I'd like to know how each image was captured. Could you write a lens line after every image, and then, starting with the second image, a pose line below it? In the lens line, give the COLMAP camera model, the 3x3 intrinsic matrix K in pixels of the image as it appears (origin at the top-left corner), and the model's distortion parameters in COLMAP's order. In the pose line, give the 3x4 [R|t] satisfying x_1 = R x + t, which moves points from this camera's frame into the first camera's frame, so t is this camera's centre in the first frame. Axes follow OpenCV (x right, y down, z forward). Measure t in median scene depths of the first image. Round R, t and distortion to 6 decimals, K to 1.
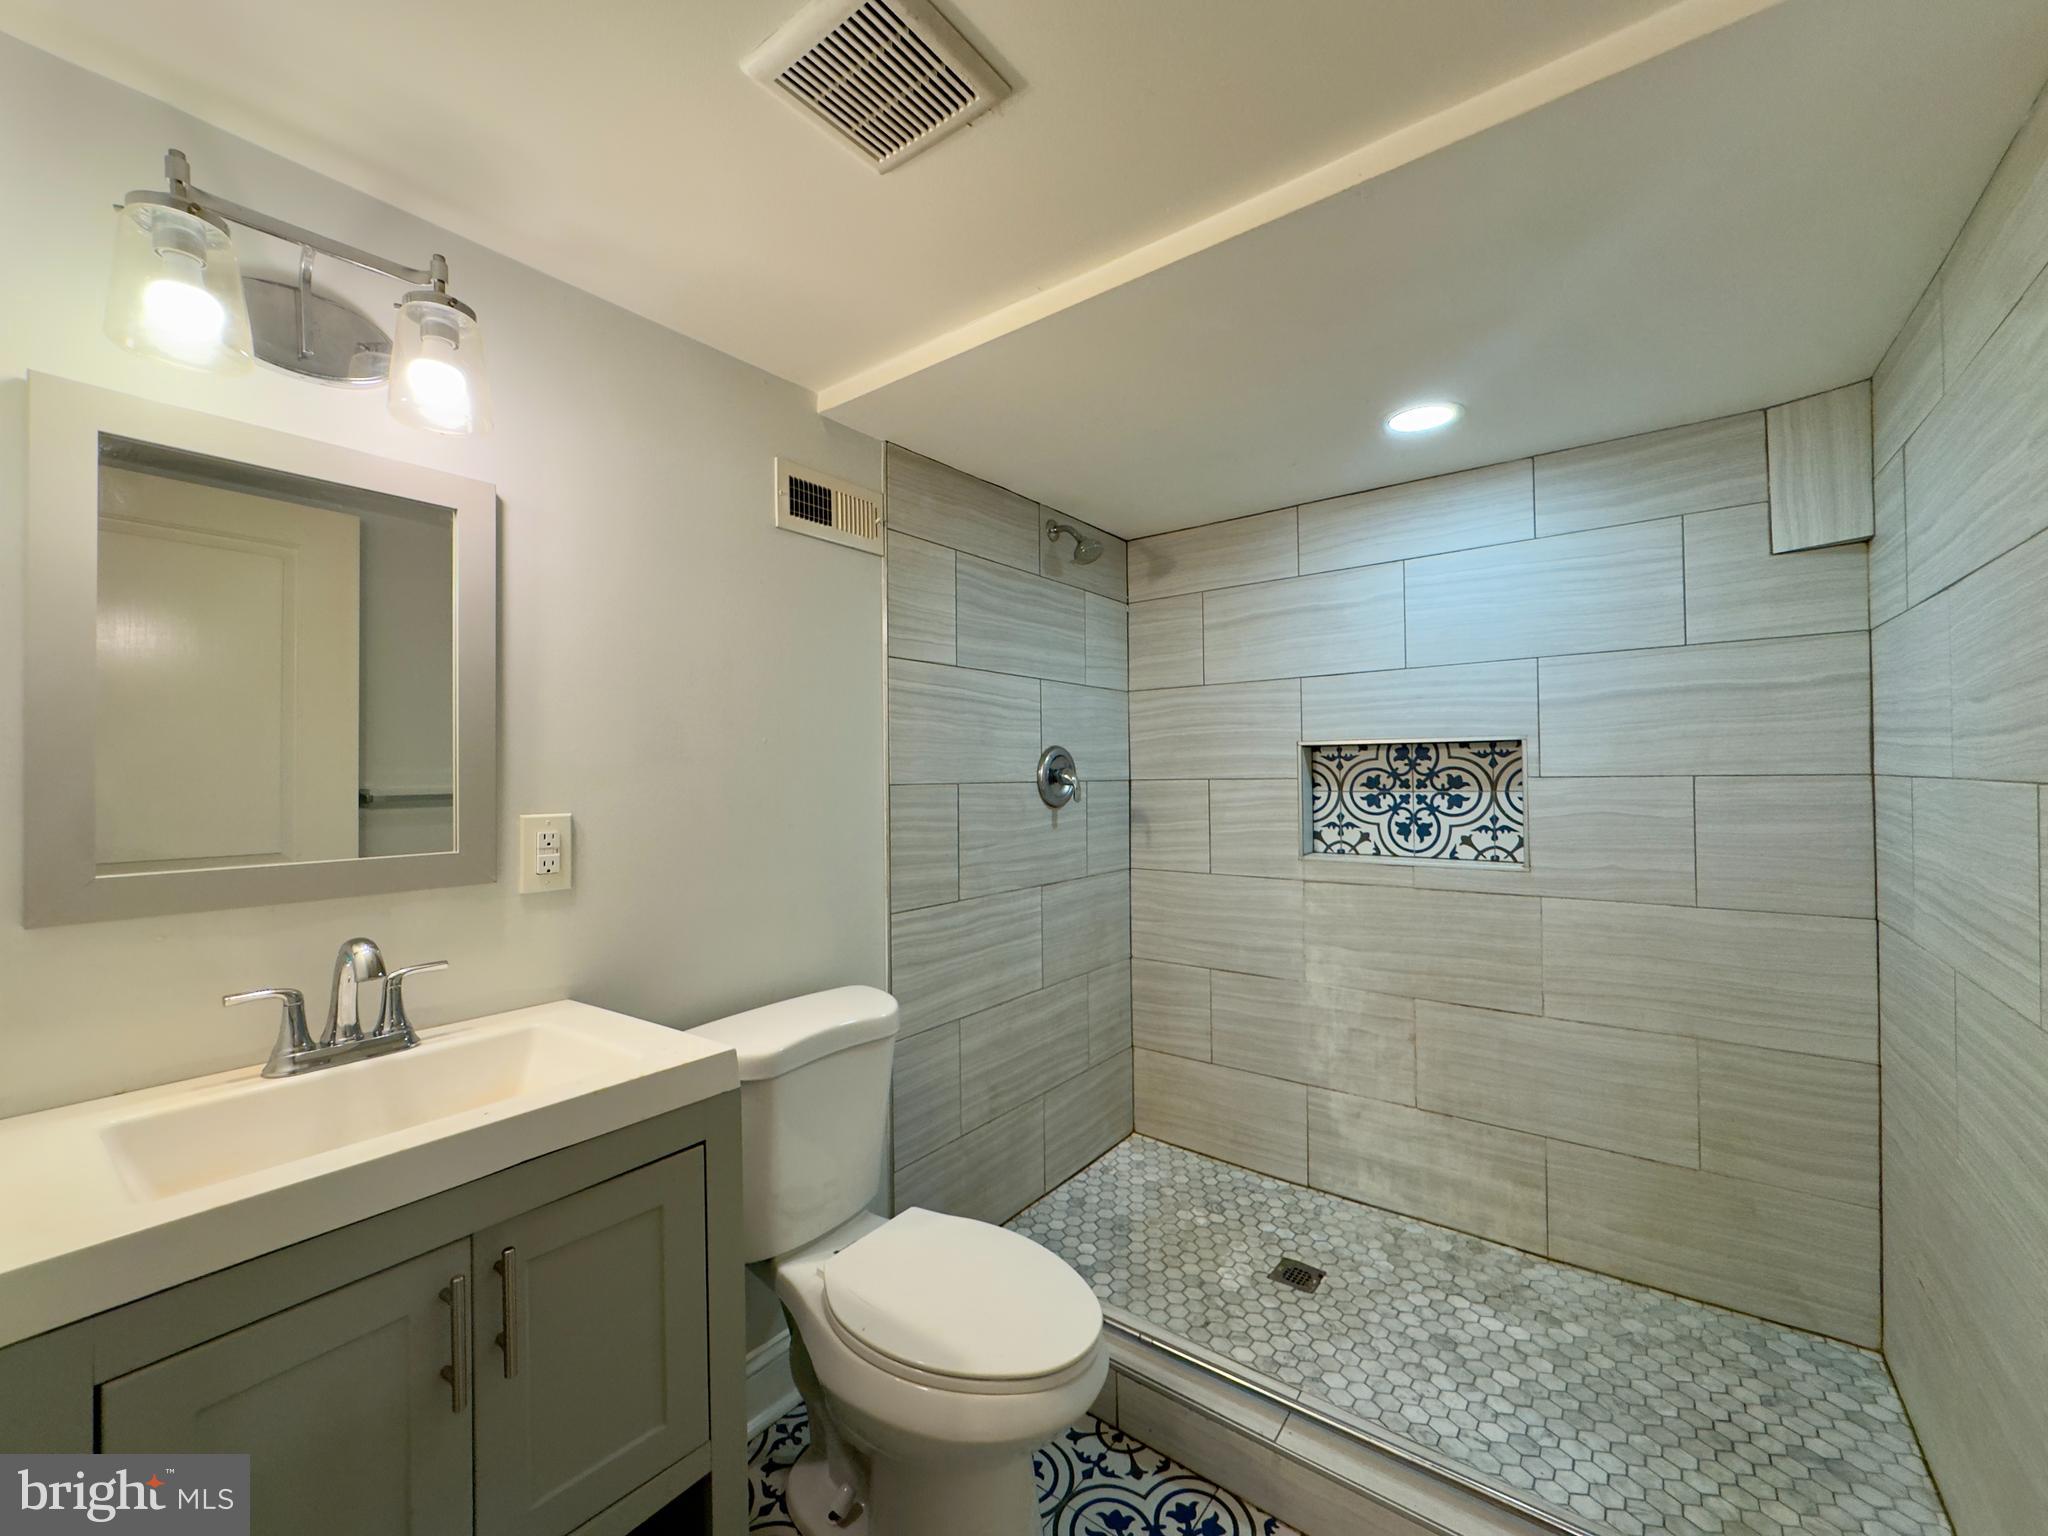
lens RADIAL K [[813.1, 0, 1010.3], [0, 813.1, 759.7], [0, 0, 1]] dist [-0.008784, 0.001089]
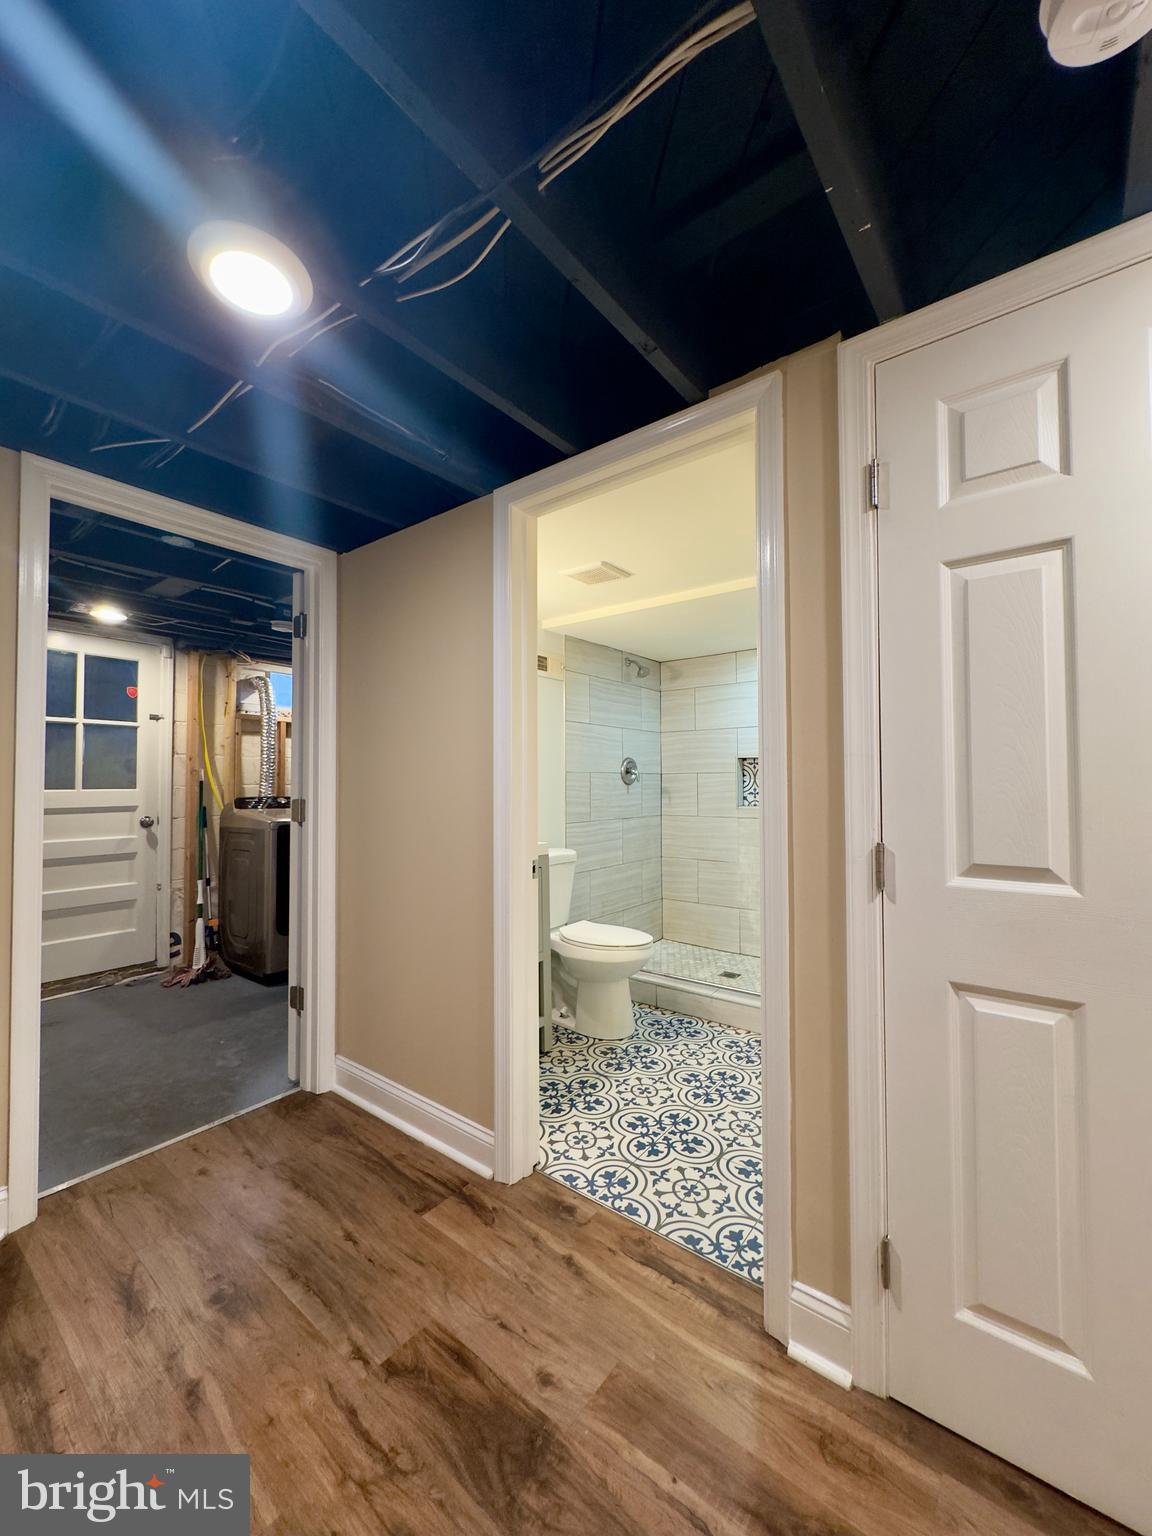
lens RADIAL K [[609.8, 0, 577.0], [0, 609.8, 765.8], [0, 0, 1]] dist [-0.008784, 0.001089]
pose [[0.999920, 0.005030, 0.011581, -0.107309], [-0.004899, 0.999924, -0.011309, 0.026368], [-0.011637, 0.011251, 0.999869, -0.693027]]
